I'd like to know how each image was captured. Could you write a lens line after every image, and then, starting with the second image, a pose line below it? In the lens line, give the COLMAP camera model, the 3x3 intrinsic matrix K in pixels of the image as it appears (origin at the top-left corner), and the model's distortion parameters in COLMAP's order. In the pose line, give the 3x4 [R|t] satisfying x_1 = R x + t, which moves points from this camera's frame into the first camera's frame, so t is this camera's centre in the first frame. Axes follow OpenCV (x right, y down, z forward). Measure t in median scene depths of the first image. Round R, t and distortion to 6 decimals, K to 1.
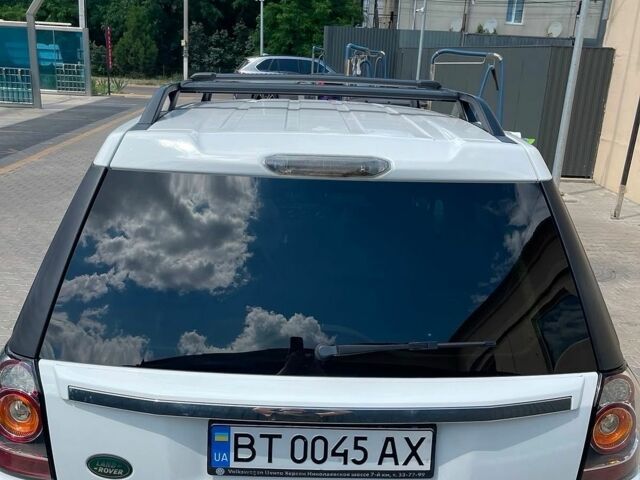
lens RADIAL K [[630.1, 0, 317.0], [0, 630.1, 252.8], [0, 0, 1]] dist [0.011471, 0.000000]
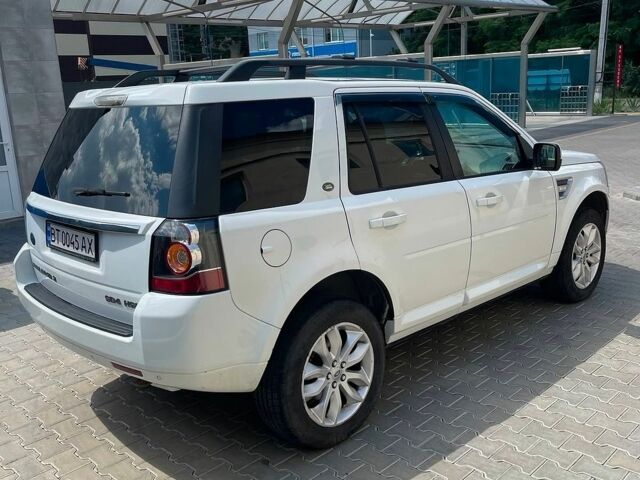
lens RADIAL K [[630.1, 0, 317.9], [0, 630.1, 241.5], [0, 0, 1]] dist [0.011471, 0.000000]
pose [[0.671248, 0.101344, -0.734272, 0.130838], [-0.144061, 0.989557, 0.004882, 0.011919], [0.727098, 0.102503, 0.678838, 0.011880]]
